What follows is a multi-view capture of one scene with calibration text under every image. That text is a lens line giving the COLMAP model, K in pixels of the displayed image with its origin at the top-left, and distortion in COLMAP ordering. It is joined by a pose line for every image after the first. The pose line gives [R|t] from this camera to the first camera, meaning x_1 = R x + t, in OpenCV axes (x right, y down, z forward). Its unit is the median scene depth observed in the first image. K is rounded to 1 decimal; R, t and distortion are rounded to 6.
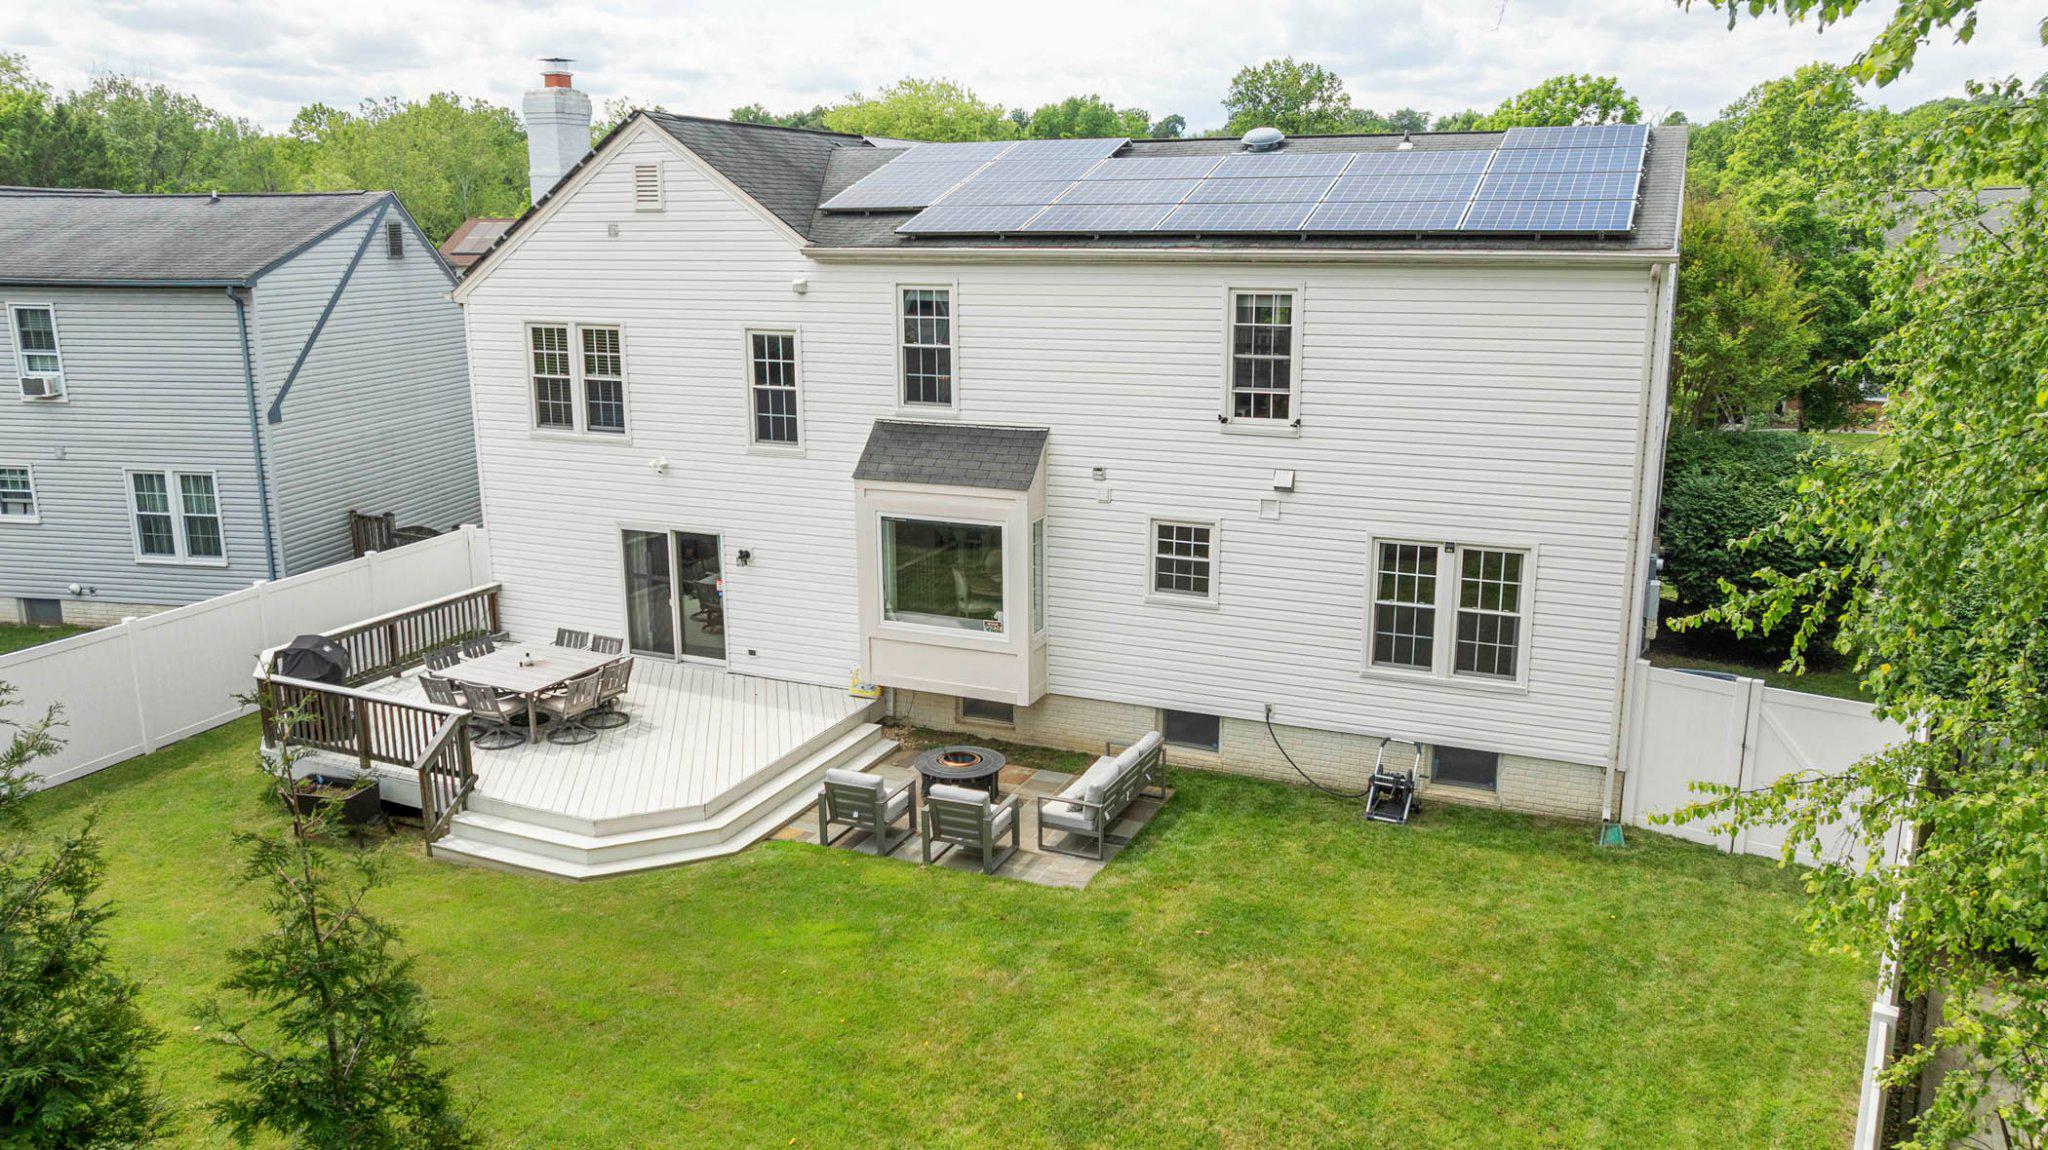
lens RADIAL K [[1459.0, 0, 1024.0], [0, 1459.0, 575.0], [0, 0, 1]] dist [-0.015230, -0.006850]
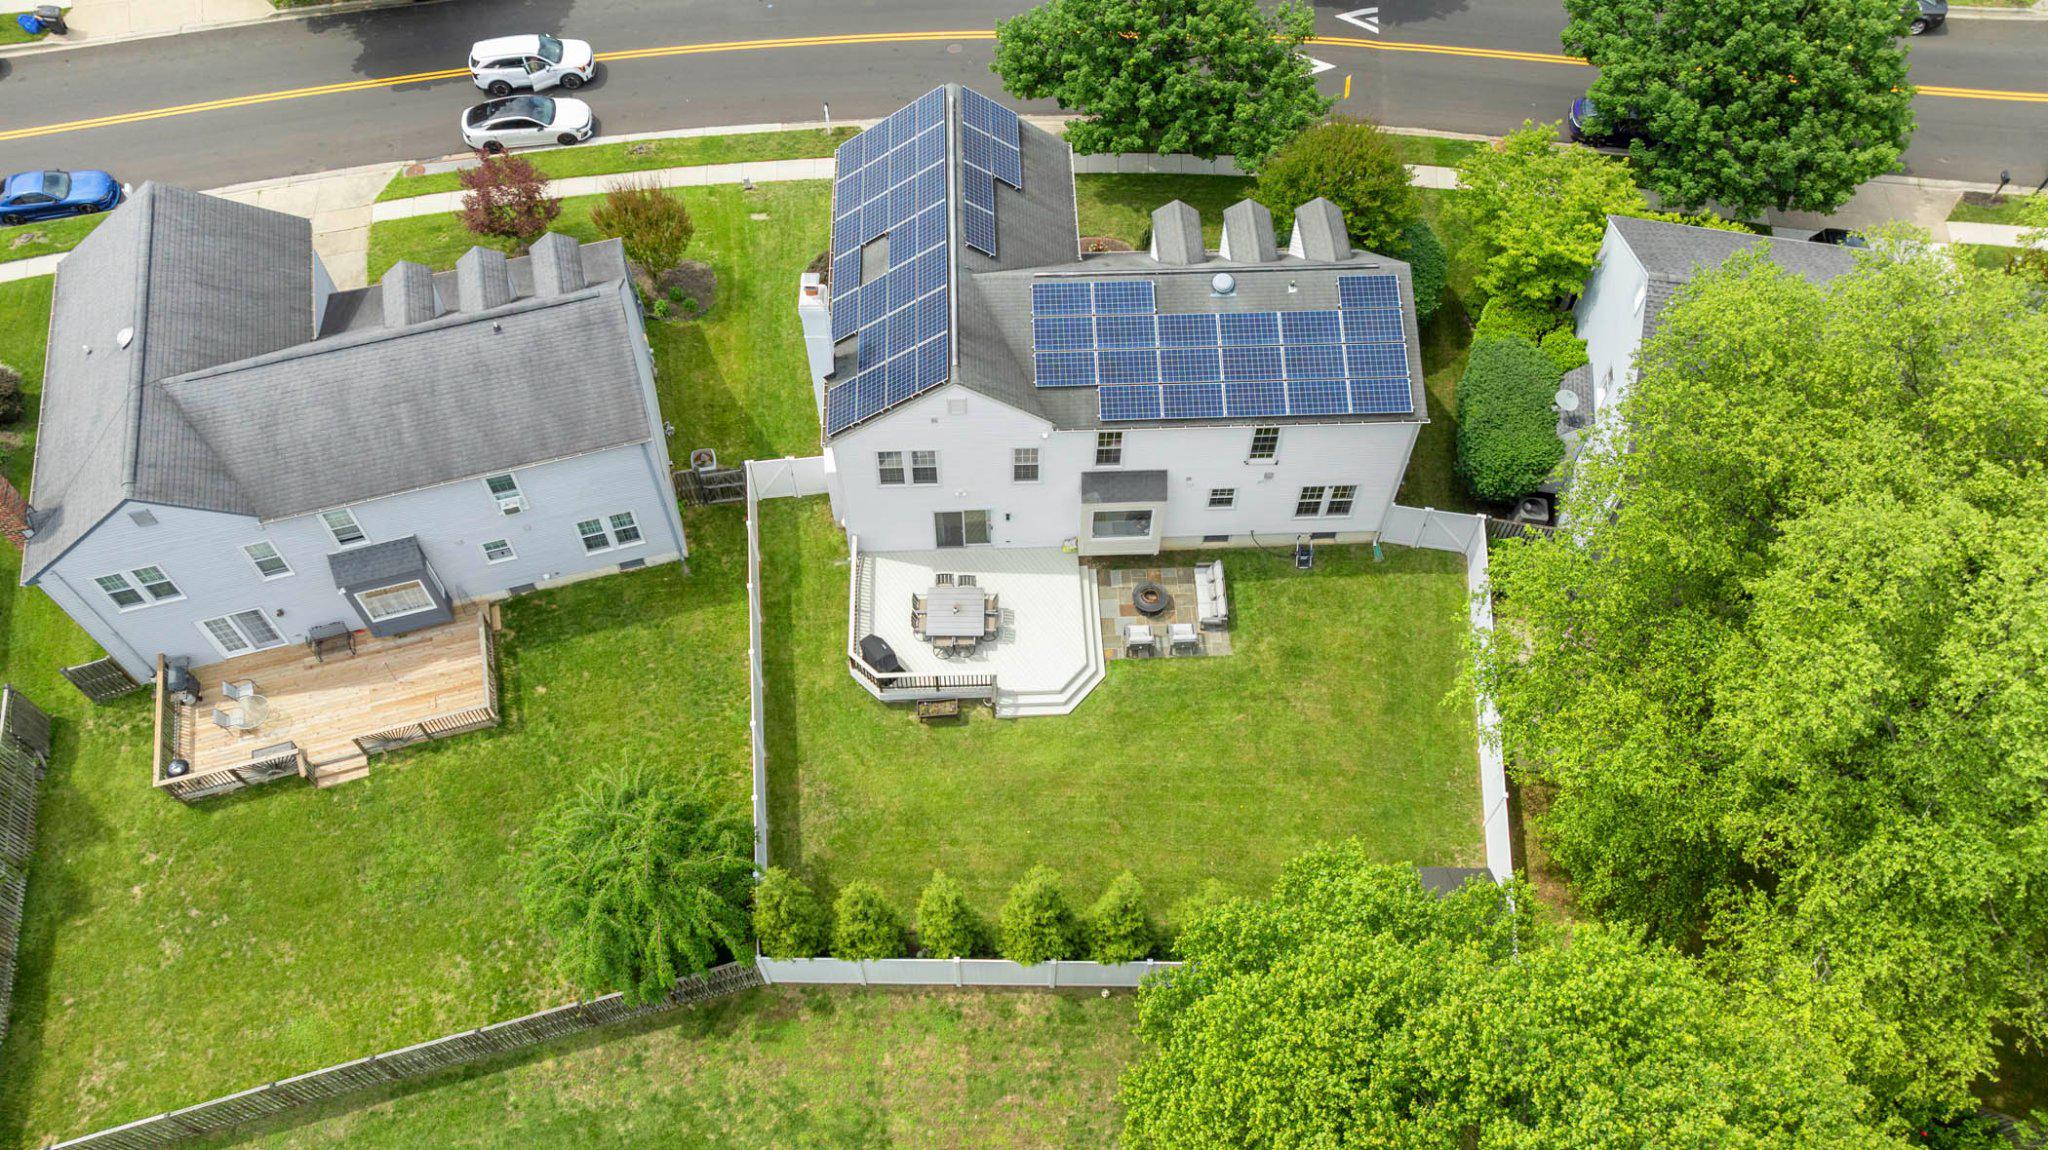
lens RADIAL K [[1459.0, 0, 1024.0], [0, 1459.0, 575.0], [0, 0, 1]] dist [-0.015230, -0.006850]
pose [[0.897941, -0.363579, 0.248016, -0.796568], [0.095127, 0.710535, 0.697202, -1.566385], [-0.429712, -0.602454, 0.672605, -0.539136]]
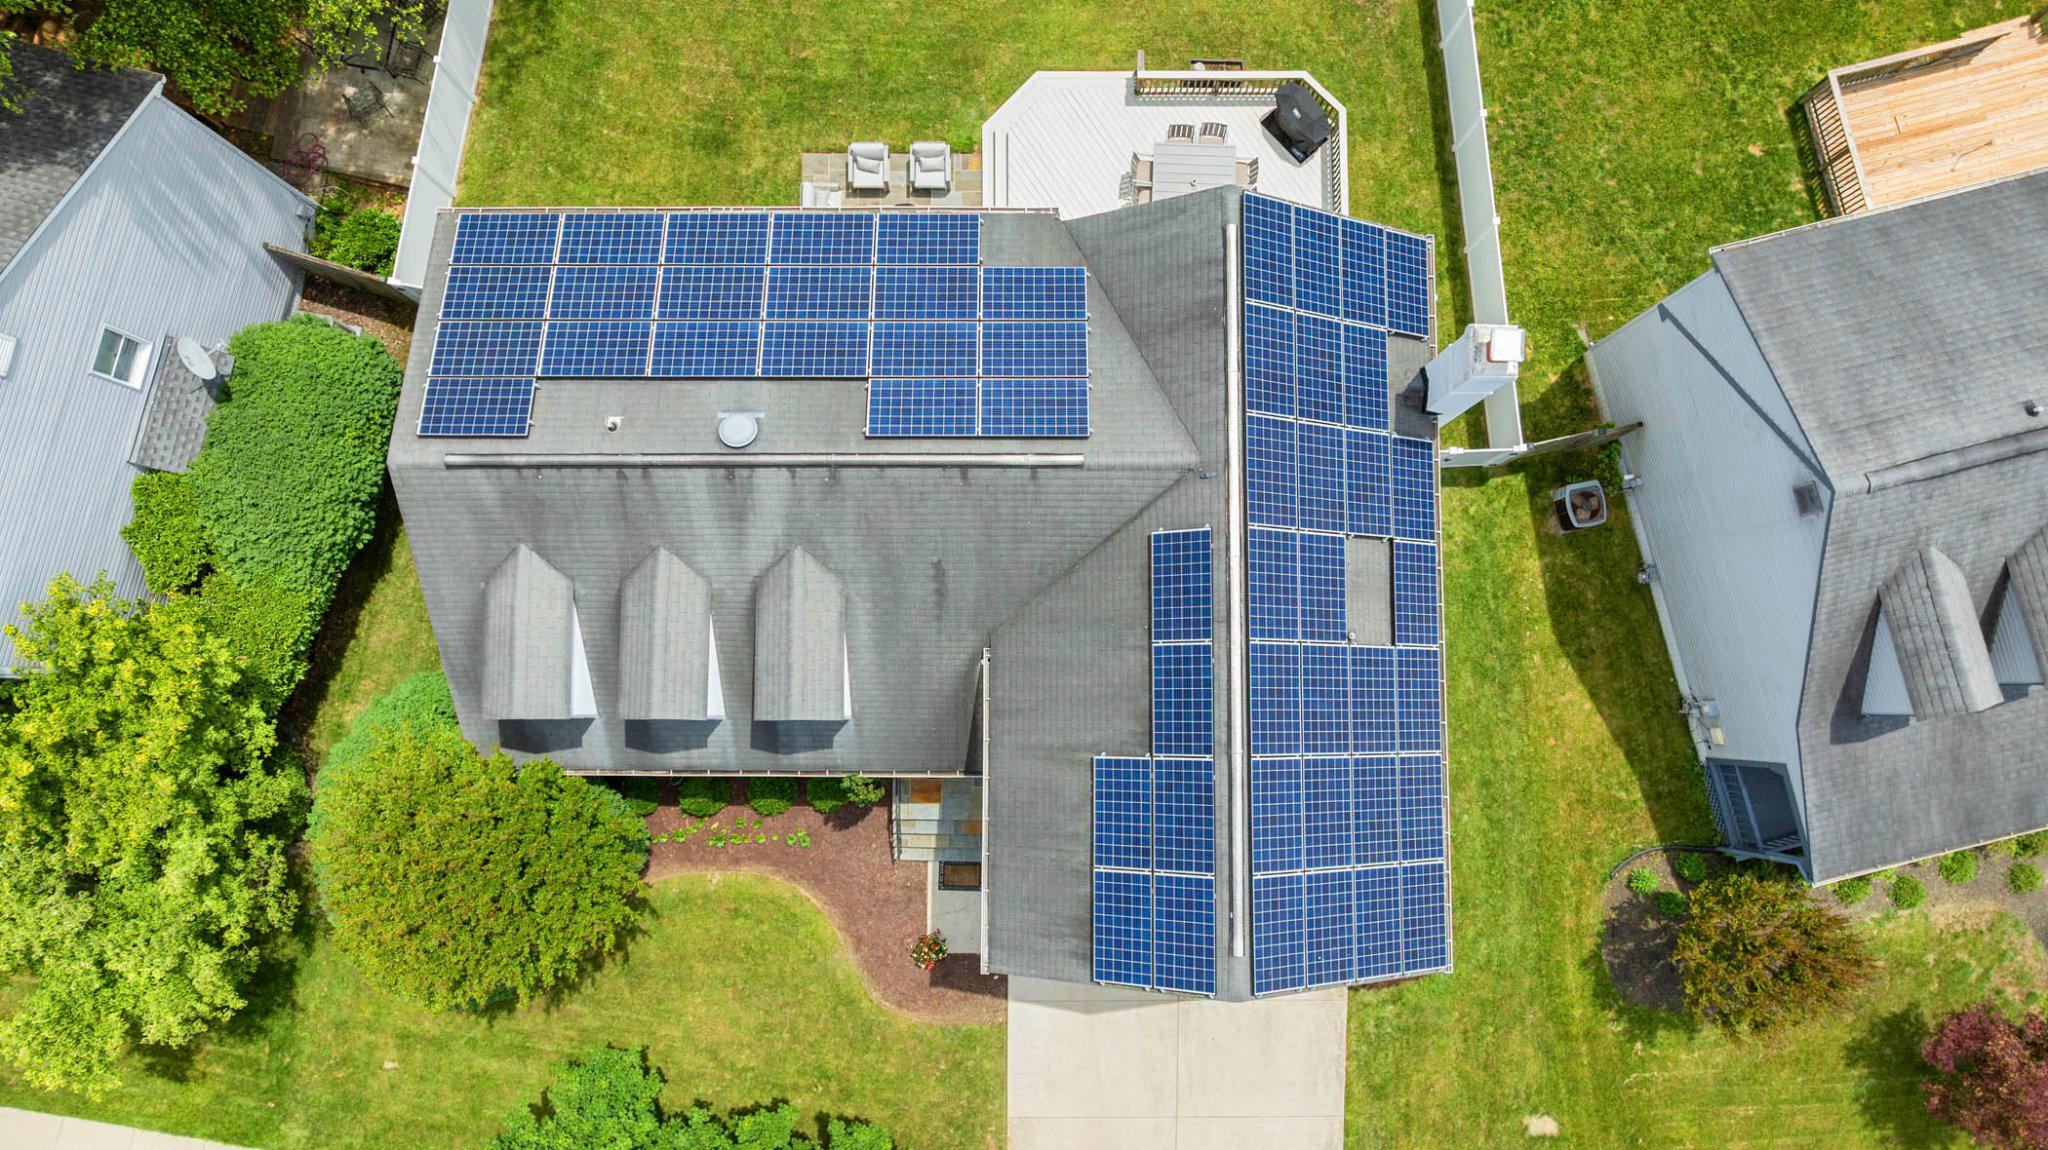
lens RADIAL K [[1459.0, 0, 1024.0], [0, 1459.0, 575.0], [0, 0, 1]] dist [-0.015230, -0.006850]
pose [[-0.914782, 0.402197, -0.037572, 0.054593], [-0.089865, -0.111945, 0.989643, -1.541275], [0.393825, 0.908684, 0.138549, 1.107206]]
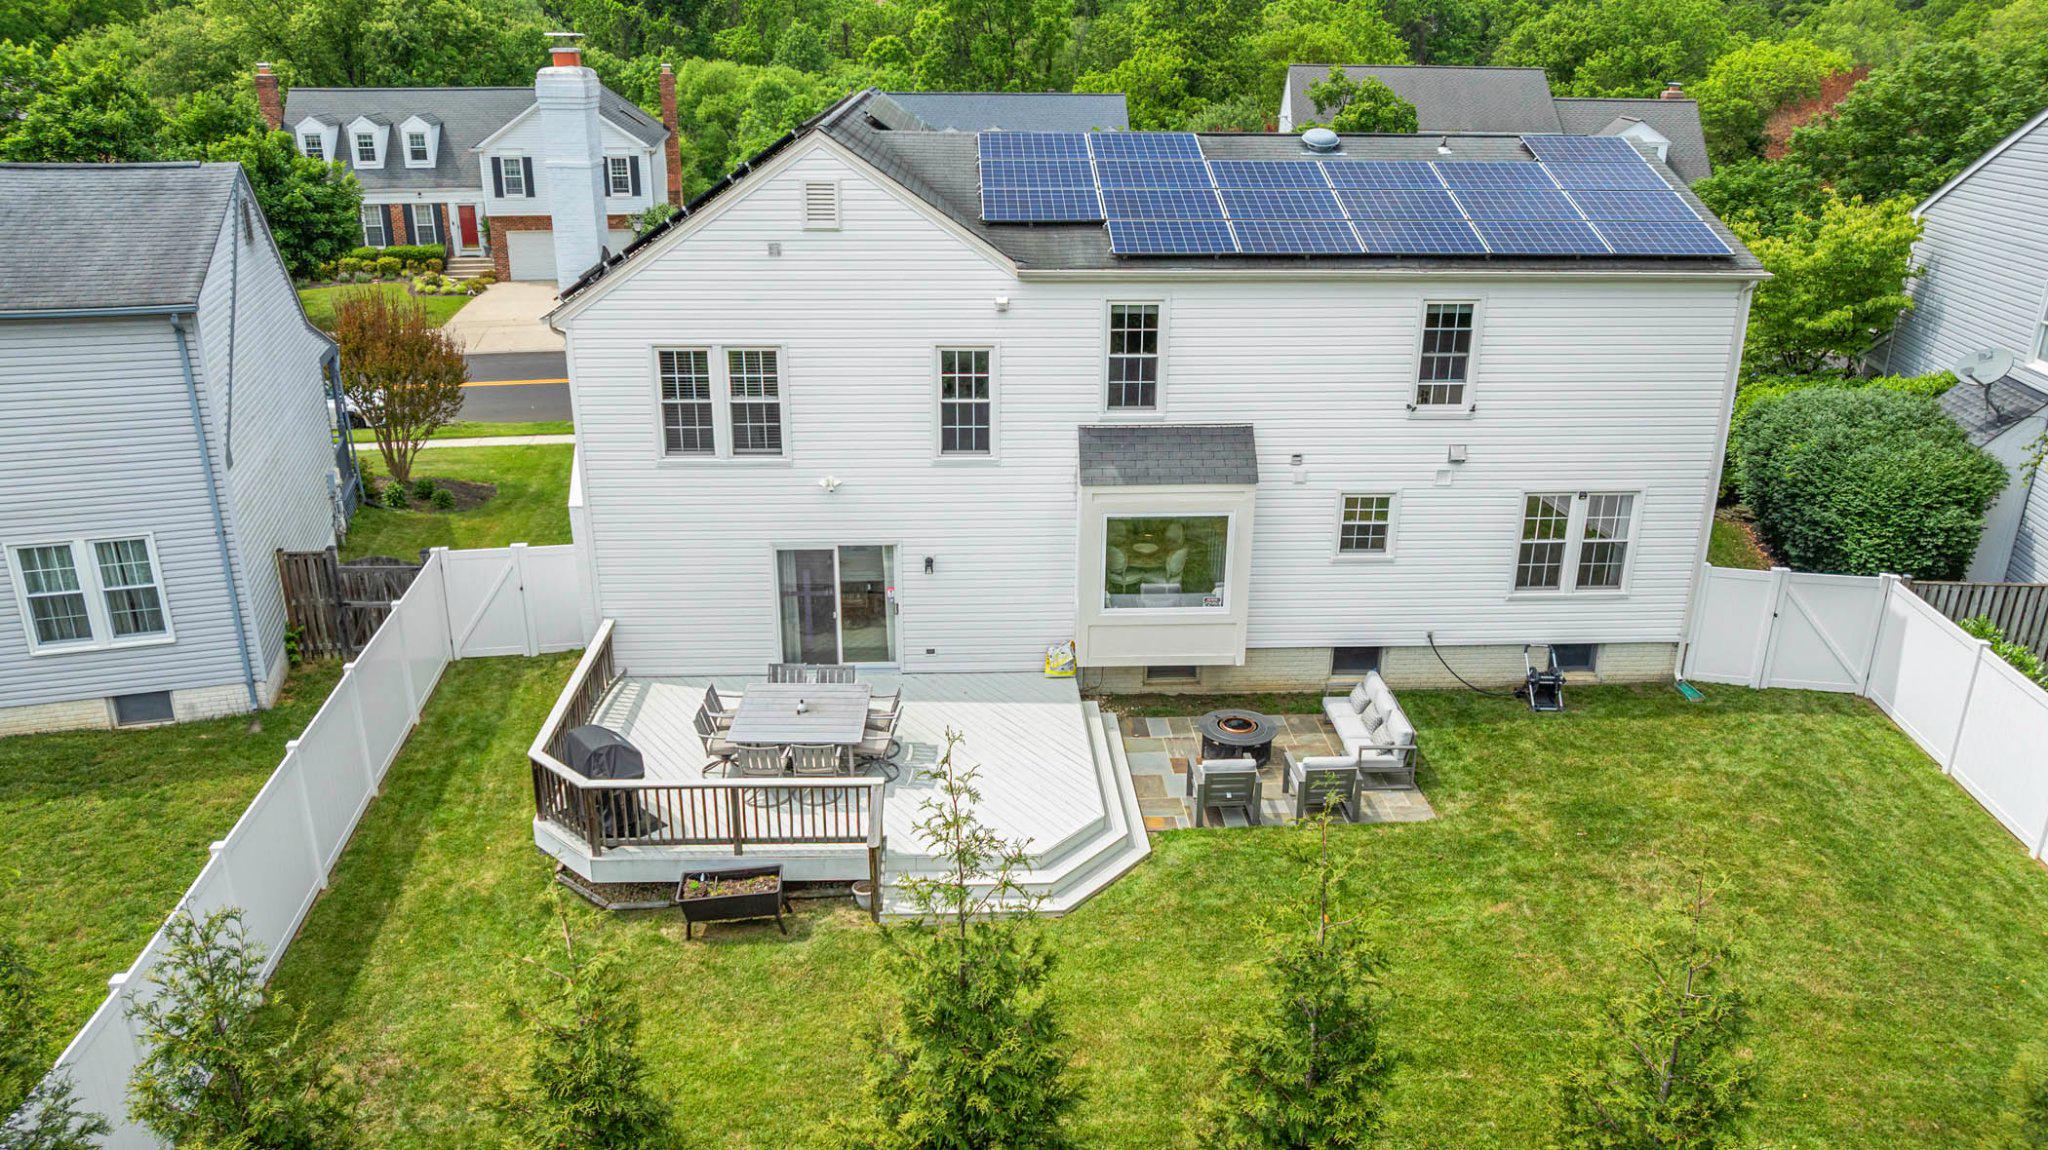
lens RADIAL K [[1459.0, 0, 1024.0], [0, 1459.0, 575.0], [0, 0, 1]] dist [-0.015230, -0.006850]
pose [[0.892550, -0.151429, 0.424764, -0.622477], [0.093764, 0.983666, 0.153654, -0.170914], [-0.441094, -0.097316, 0.892169, 0.055990]]
